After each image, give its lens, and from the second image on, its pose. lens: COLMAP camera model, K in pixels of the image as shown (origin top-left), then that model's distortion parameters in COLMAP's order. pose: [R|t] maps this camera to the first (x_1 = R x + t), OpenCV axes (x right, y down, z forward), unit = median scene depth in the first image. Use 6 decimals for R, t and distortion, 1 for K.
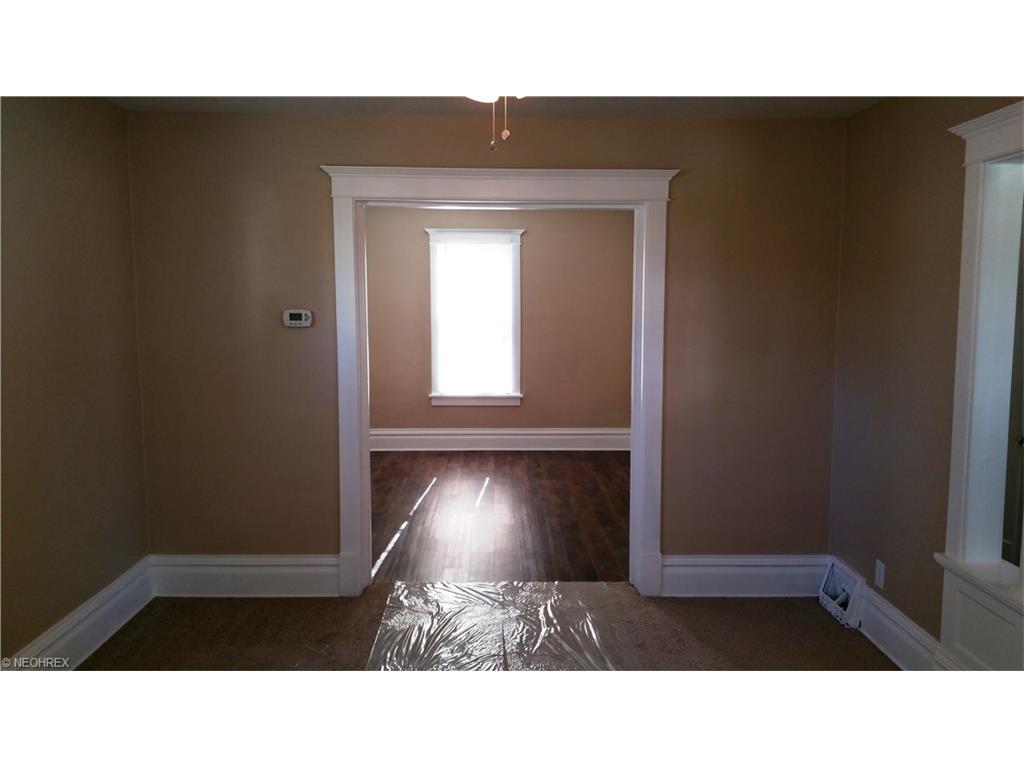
lens RADIAL K [[795.7, 0, 526.1], [0, 795.7, 378.8], [0, 0, 1]] dist [0.114716, -0.211786]
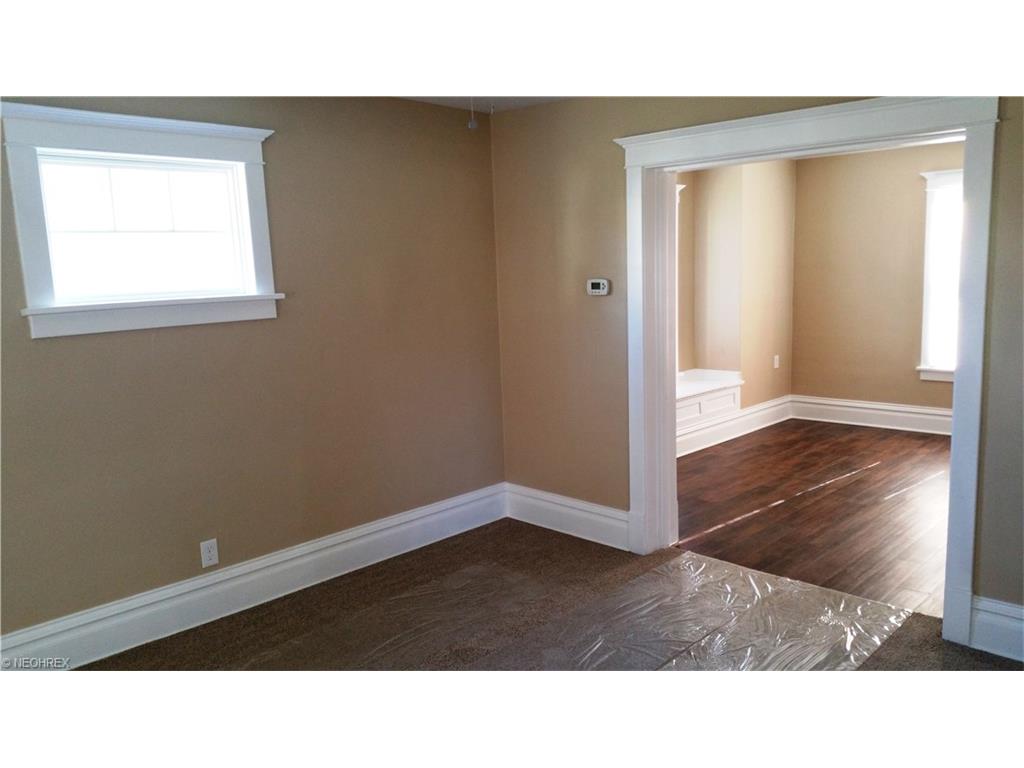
lens RADIAL K [[795.7, 0, 526.1], [0, 795.7, 378.8], [0, 0, 1]] dist [0.114716, -0.211786]
pose [[0.711477, 0.072655, -0.698943, 0.392494], [-0.036808, 0.997128, 0.066183, -0.019784], [0.701745, -0.021361, 0.712108, 0.164421]]
